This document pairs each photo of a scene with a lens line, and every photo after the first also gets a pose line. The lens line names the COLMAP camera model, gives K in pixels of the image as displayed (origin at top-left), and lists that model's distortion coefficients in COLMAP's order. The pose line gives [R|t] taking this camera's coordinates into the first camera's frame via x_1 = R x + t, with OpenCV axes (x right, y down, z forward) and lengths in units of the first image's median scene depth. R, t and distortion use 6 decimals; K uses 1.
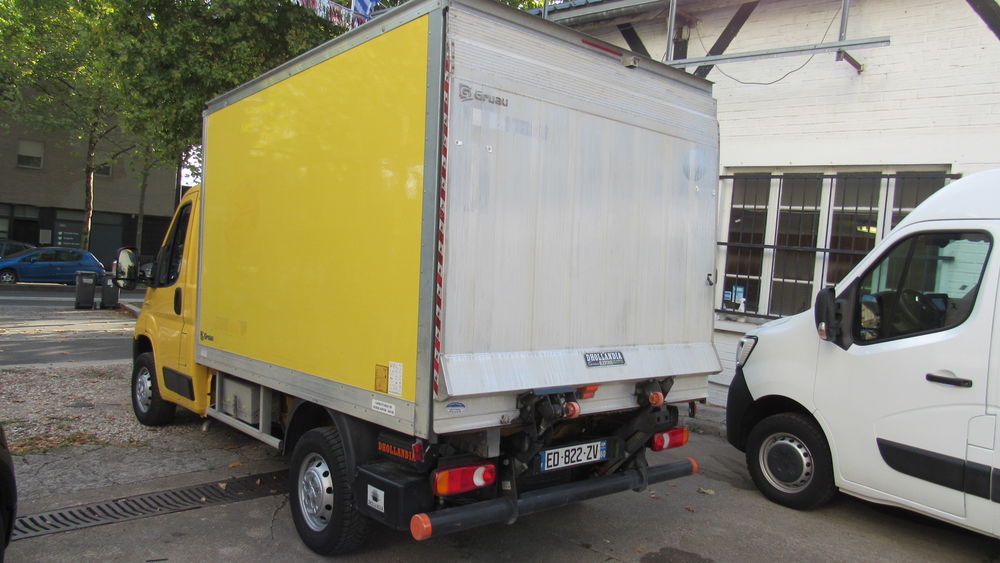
lens RADIAL K [[709.7, 0, 500.0], [0, 709.7, 281.5], [0, 0, 1]] dist [-0.025659, 0.002559]
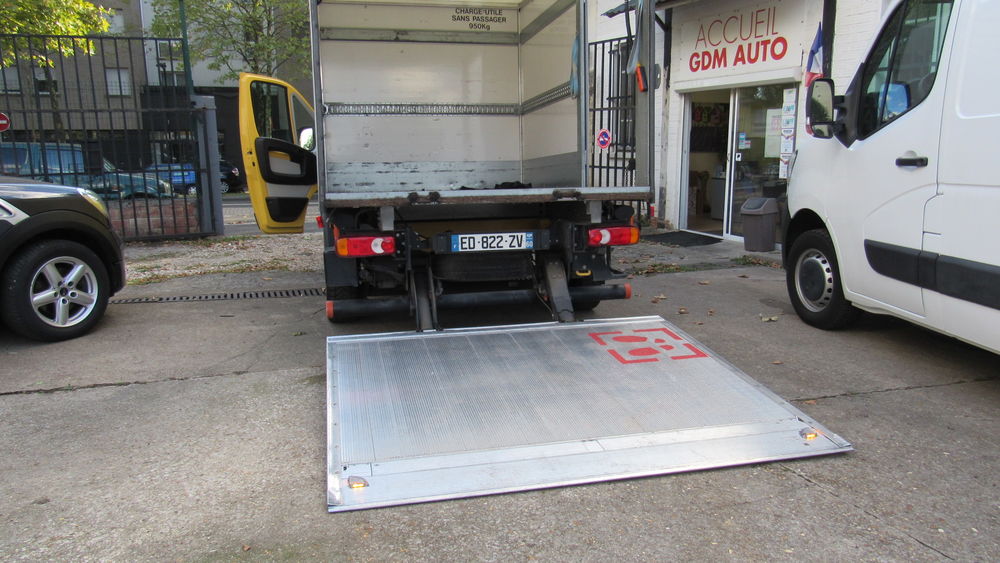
lens RADIAL K [[709.7, 0, 500.0], [0, 709.7, 281.5], [0, 0, 1]] dist [-0.025659, 0.002559]
pose [[0.888647, 0.006286, -0.458549, 0.602635], [0.054252, 0.991443, 0.118729, 0.160785], [0.455371, -0.130386, 0.880702, -0.022942]]
